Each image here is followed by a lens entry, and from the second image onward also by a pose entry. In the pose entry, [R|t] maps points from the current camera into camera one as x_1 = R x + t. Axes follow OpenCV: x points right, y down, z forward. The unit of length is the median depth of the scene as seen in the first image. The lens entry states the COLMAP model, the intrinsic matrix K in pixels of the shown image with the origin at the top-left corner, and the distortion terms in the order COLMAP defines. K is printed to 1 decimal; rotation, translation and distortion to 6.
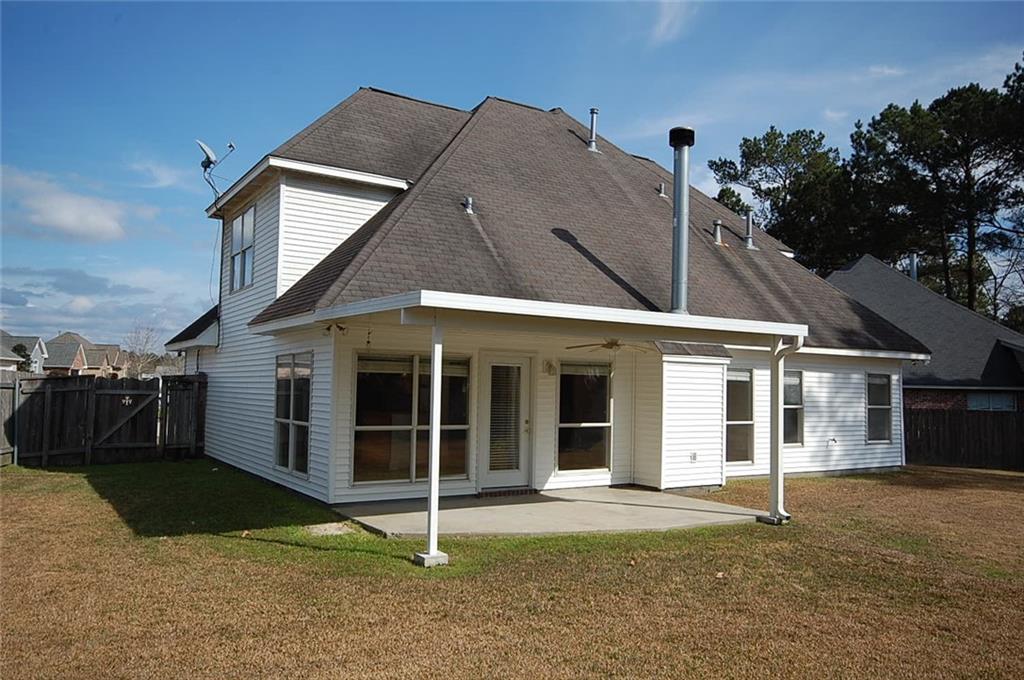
lens RADIAL K [[780.9, 0, 513.1], [0, 780.9, 340.3], [0, 0, 1]] dist [-0.003125, -0.000183]
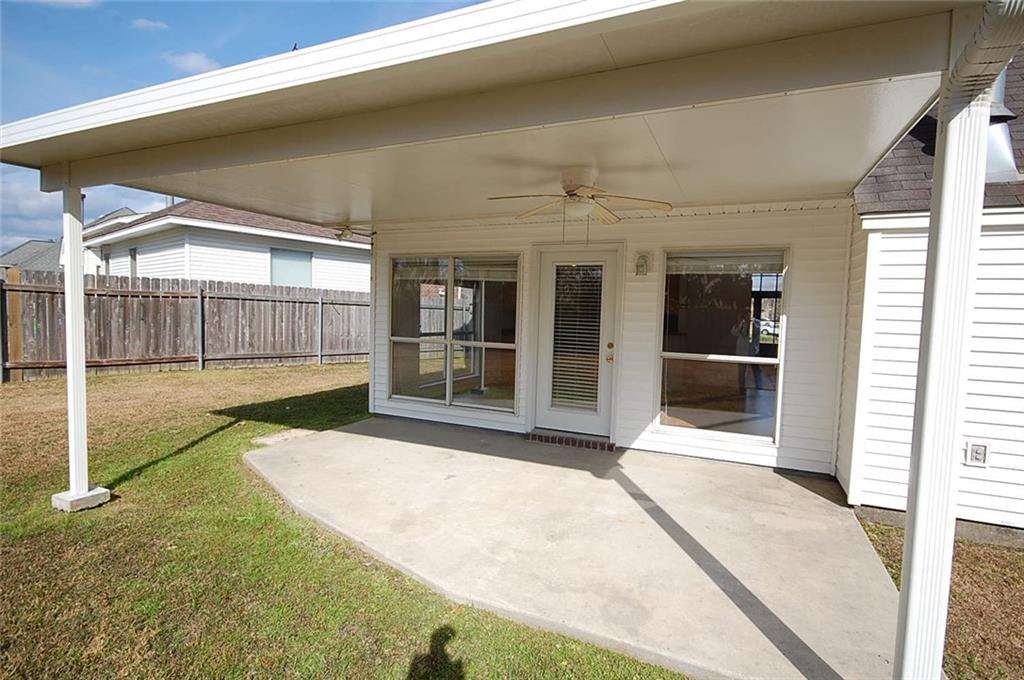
lens RADIAL K [[514.1, 0, 510.6], [0, 514.1, 343.8], [0, 0, 1]] dist [0.010358, -0.001609]
pose [[0.545293, 0.052801, -0.836581, 0.340764], [0.034547, 0.995751, 0.085365, 0.060160], [0.837533, -0.075450, 0.541152, 0.670903]]
